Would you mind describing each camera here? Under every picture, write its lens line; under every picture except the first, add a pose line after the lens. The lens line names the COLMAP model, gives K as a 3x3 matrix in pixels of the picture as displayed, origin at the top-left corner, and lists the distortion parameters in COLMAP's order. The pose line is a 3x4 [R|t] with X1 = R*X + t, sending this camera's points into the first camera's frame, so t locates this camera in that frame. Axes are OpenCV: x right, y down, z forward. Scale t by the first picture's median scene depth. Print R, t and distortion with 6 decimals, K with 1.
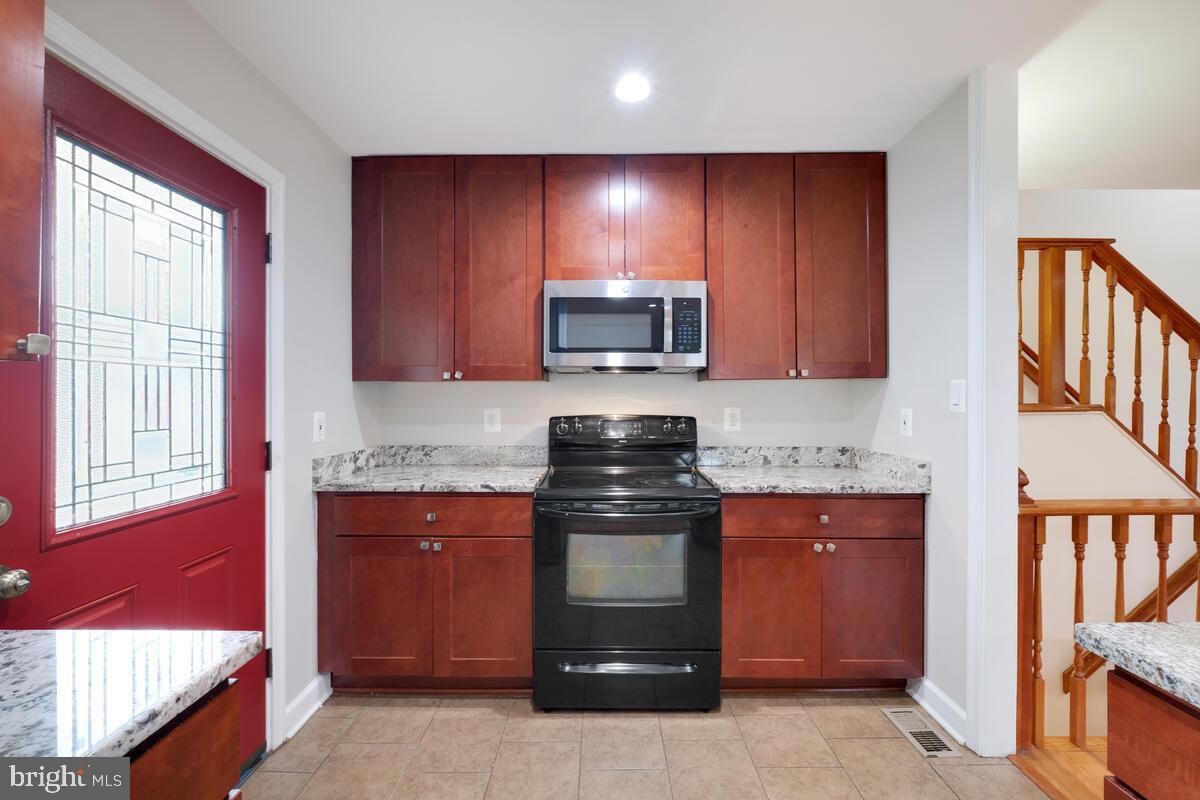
lens RADIAL K [[524.7, 0, 599.2], [0, 524.7, 396.9], [0, 0, 1]] dist [-0.000871, -0.000444]
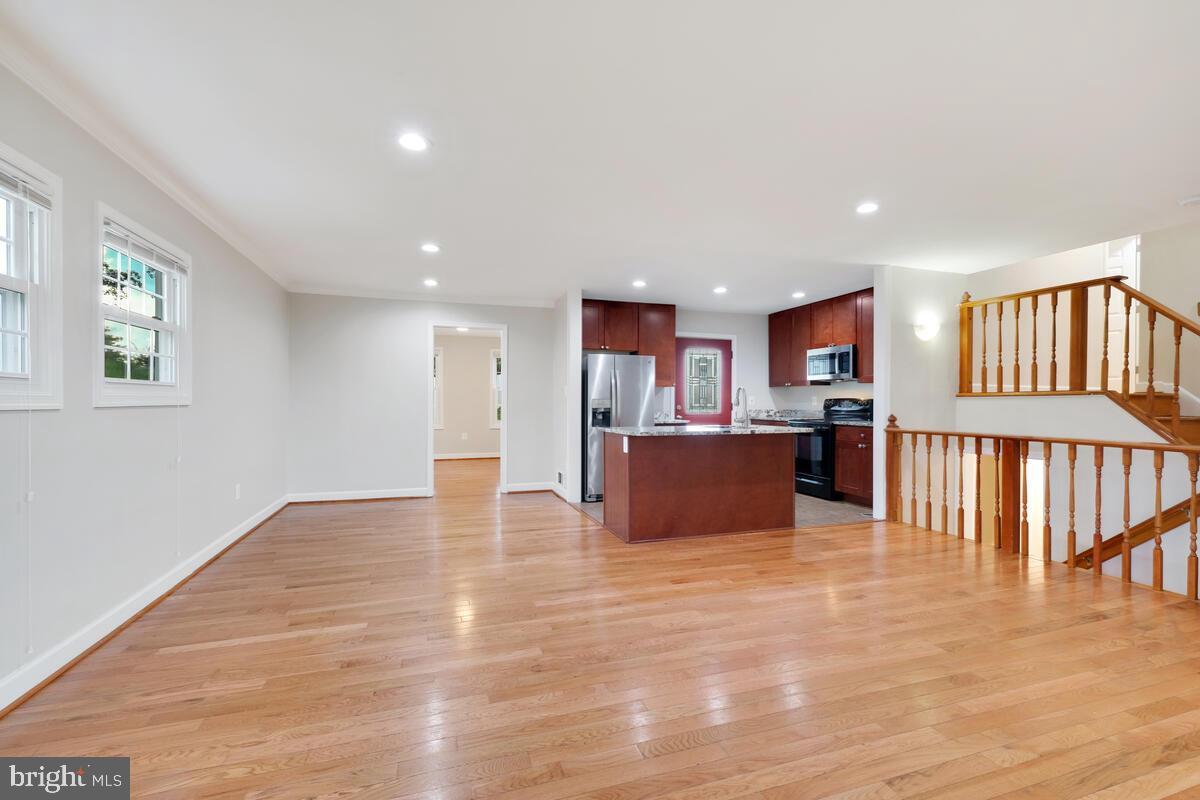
lens RADIAL K [[524.7, 0, 594.0], [0, 524.7, 400.9], [0, 0, 1]] dist [-0.000871, -0.000444]
pose [[0.313782, 0.000658, -0.949495, 2.449765], [-0.003414, 0.999994, -0.000435, 0.064526], [0.949489, 0.003378, 0.313782, -1.081055]]
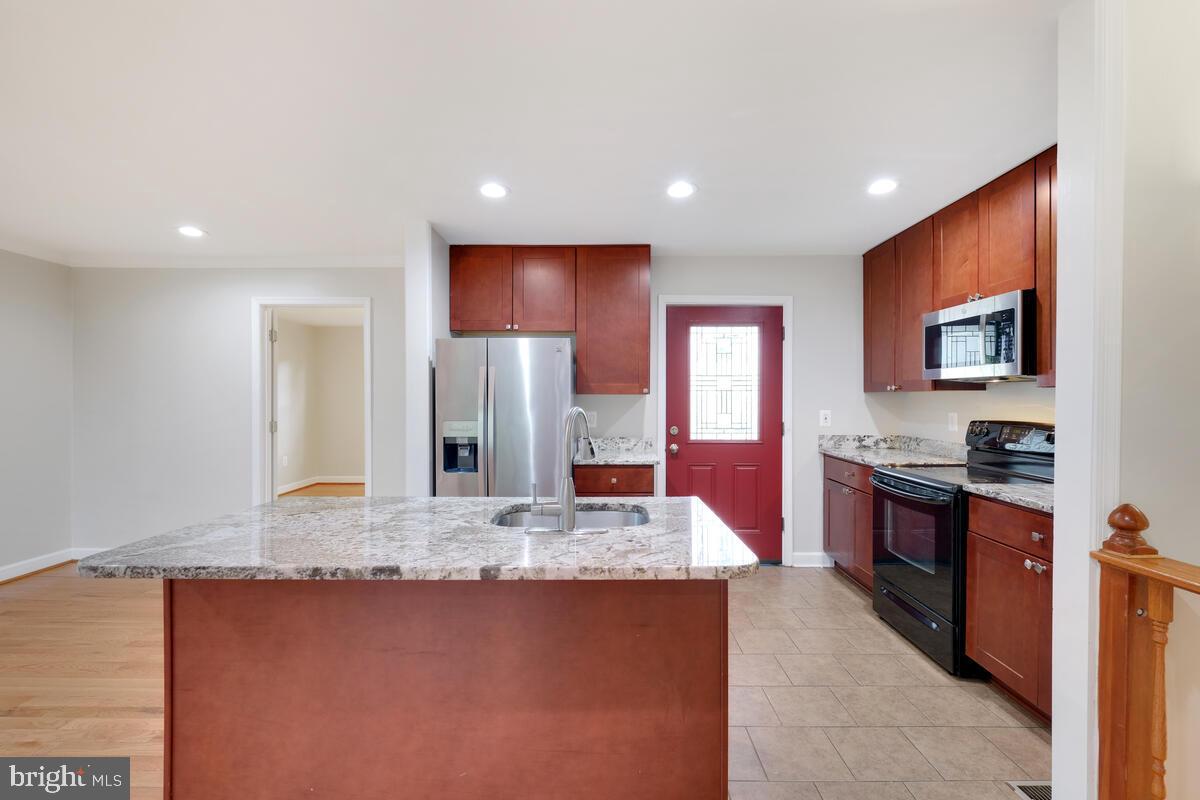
lens RADIAL K [[524.7, 0, 597.8], [0, 524.7, 402.2], [0, 0, 1]] dist [-0.000871, -0.000444]
pose [[-0.009320, 0.008675, -0.999919, 1.340974], [-0.002722, 0.999958, 0.008701, -0.012889], [0.999953, 0.002803, -0.009296, 0.219150]]
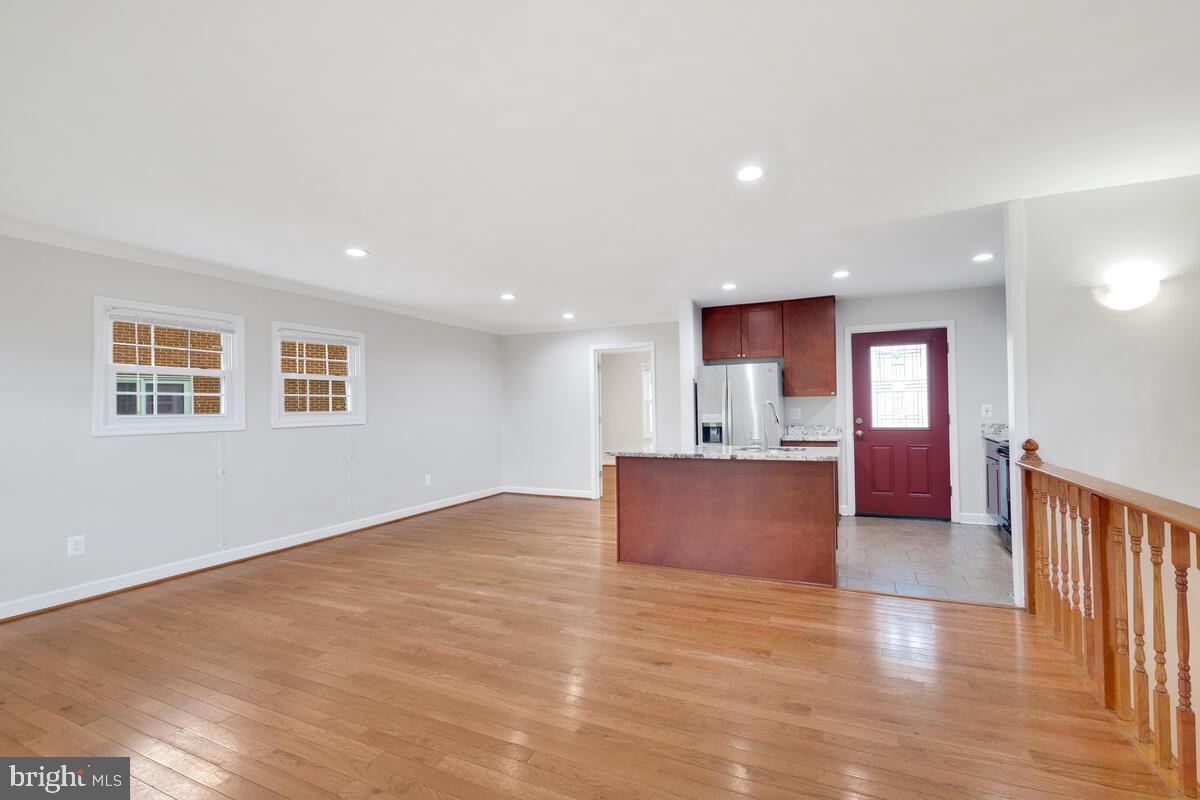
lens RADIAL K [[524.7, 0, 603.0], [0, 524.7, 407.7], [0, 0, 1]] dist [-0.000871, -0.000444]
pose [[-0.421651, 0.007231, -0.906729, 2.441876], [0.015451, 0.999880, 0.000788, 0.014796], [0.906627, -0.013677, -0.421712, 0.422030]]
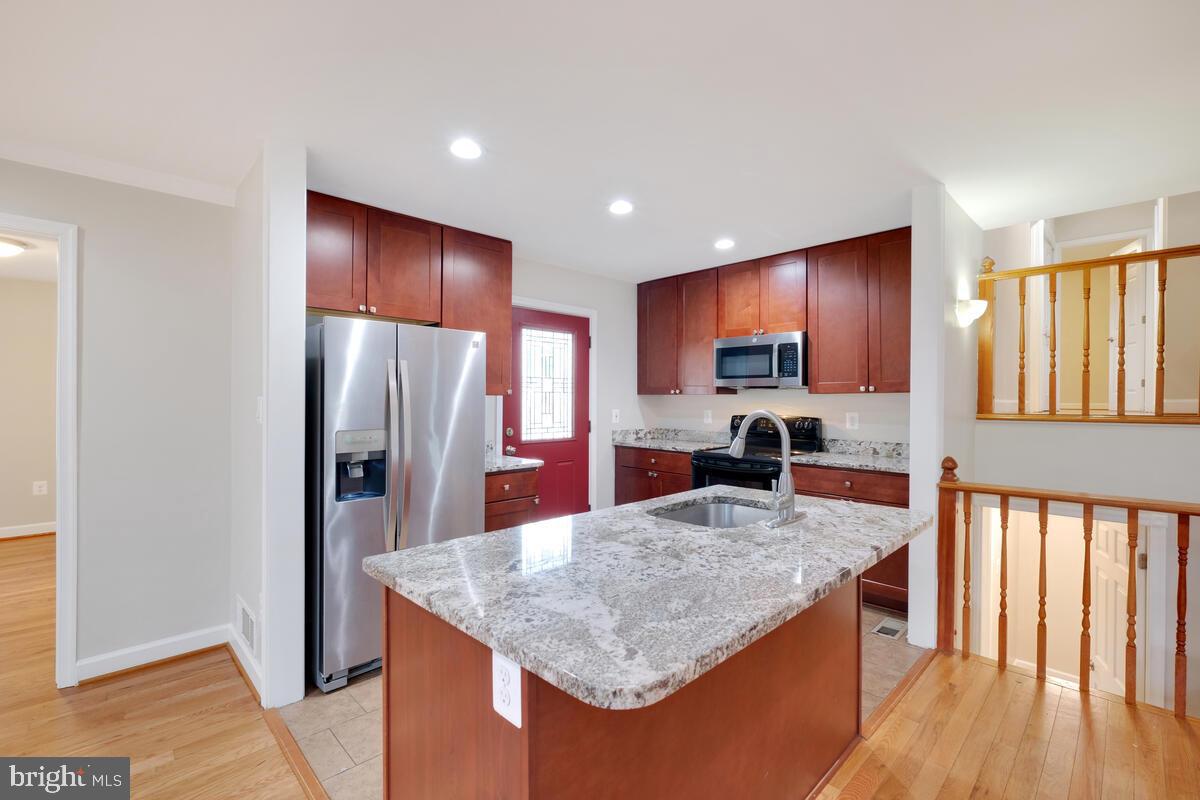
lens RADIAL K [[524.7, 0, 597.4], [0, 524.7, 400.9], [0, 0, 1]] dist [-0.000871, -0.000444]
pose [[0.699078, 0.007341, -0.715008, 0.999599], [-0.006323, 0.999972, 0.004085, -0.015452], [0.715017, 0.001665, 0.699105, -0.603125]]
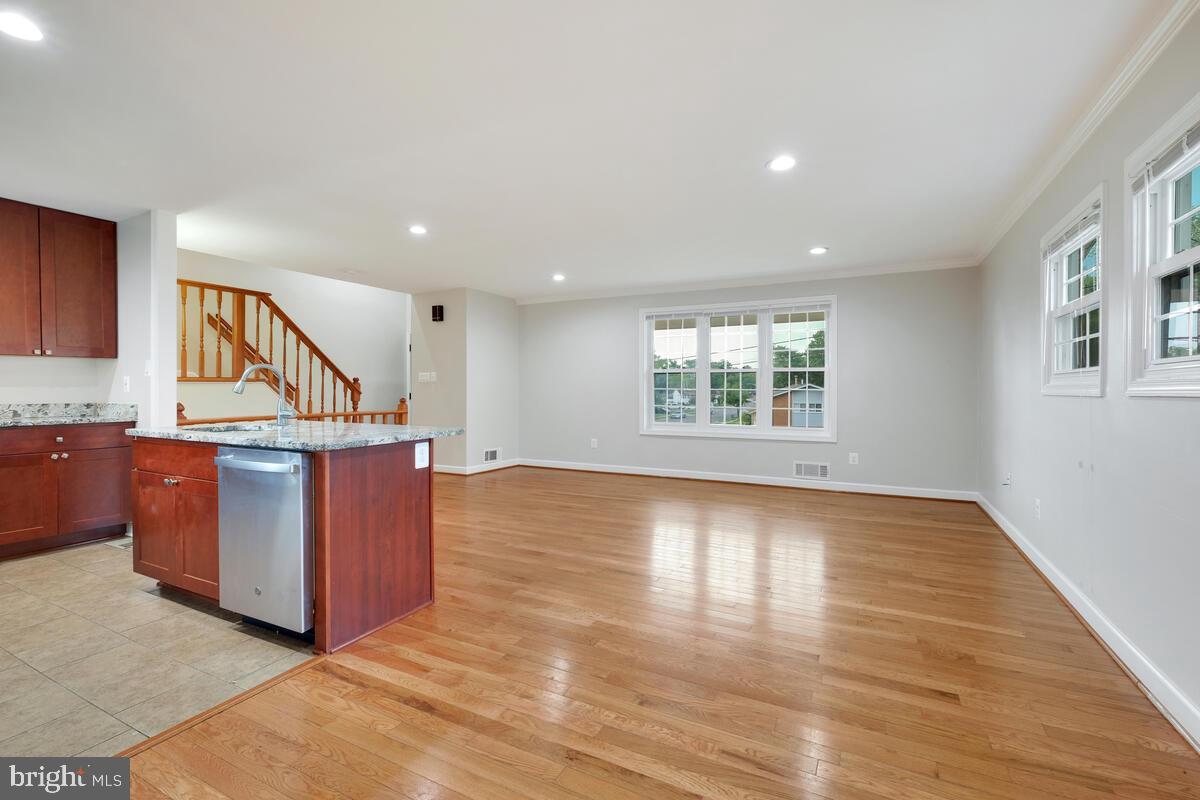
lens RADIAL K [[524.7, 0, 604.3], [0, 524.7, 391.8], [0, 0, 1]] dist [-0.000871, -0.000444]
pose [[0.444826, -0.007058, 0.895589, -0.295155], [-0.002015, 0.999959, 0.008881, 0.058918], [-0.895615, -0.005755, 0.444793, -1.295083]]
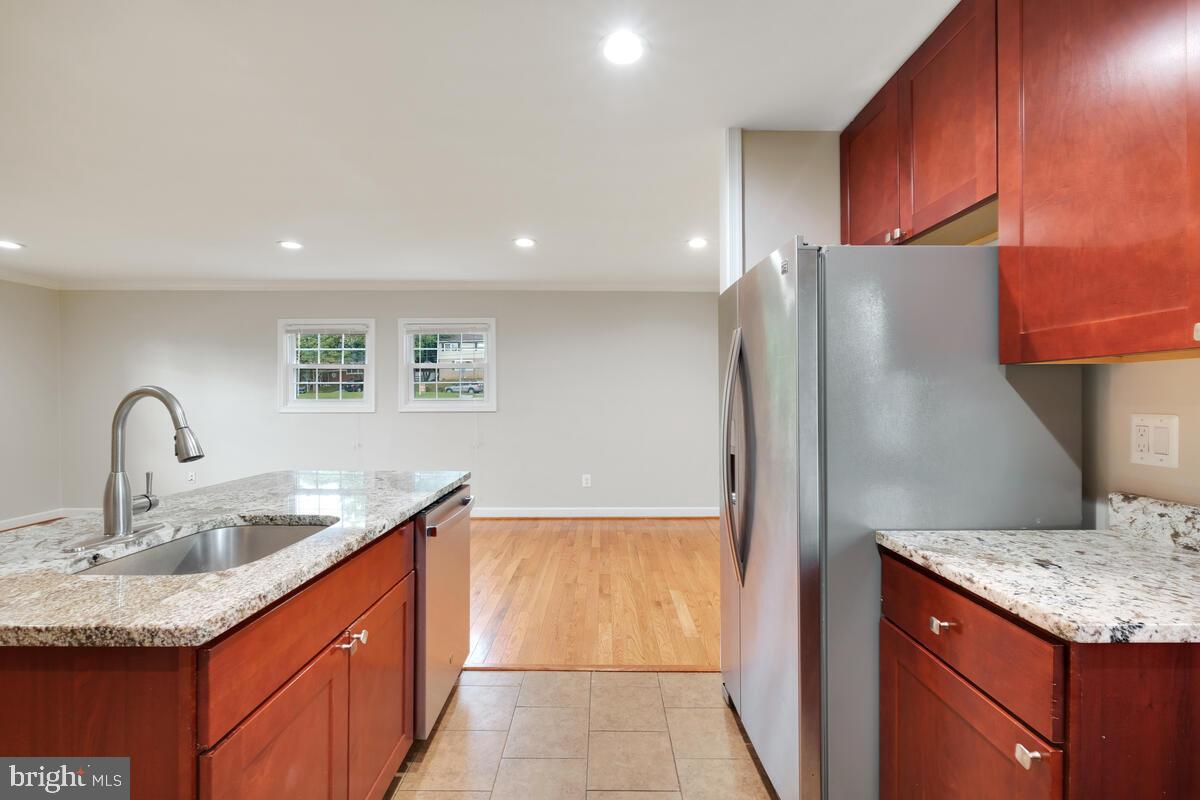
lens RADIAL K [[524.7, 0, 604.3], [0, 524.7, 402.2], [0, 0, 1]] dist [-0.000871, -0.000444]
pose [[-0.999997, 0.002203, -0.000399, 0.079580], [0.002199, 0.999953, 0.009454, 0.014035], [0.000419, 0.009453, -0.999955, 0.767717]]
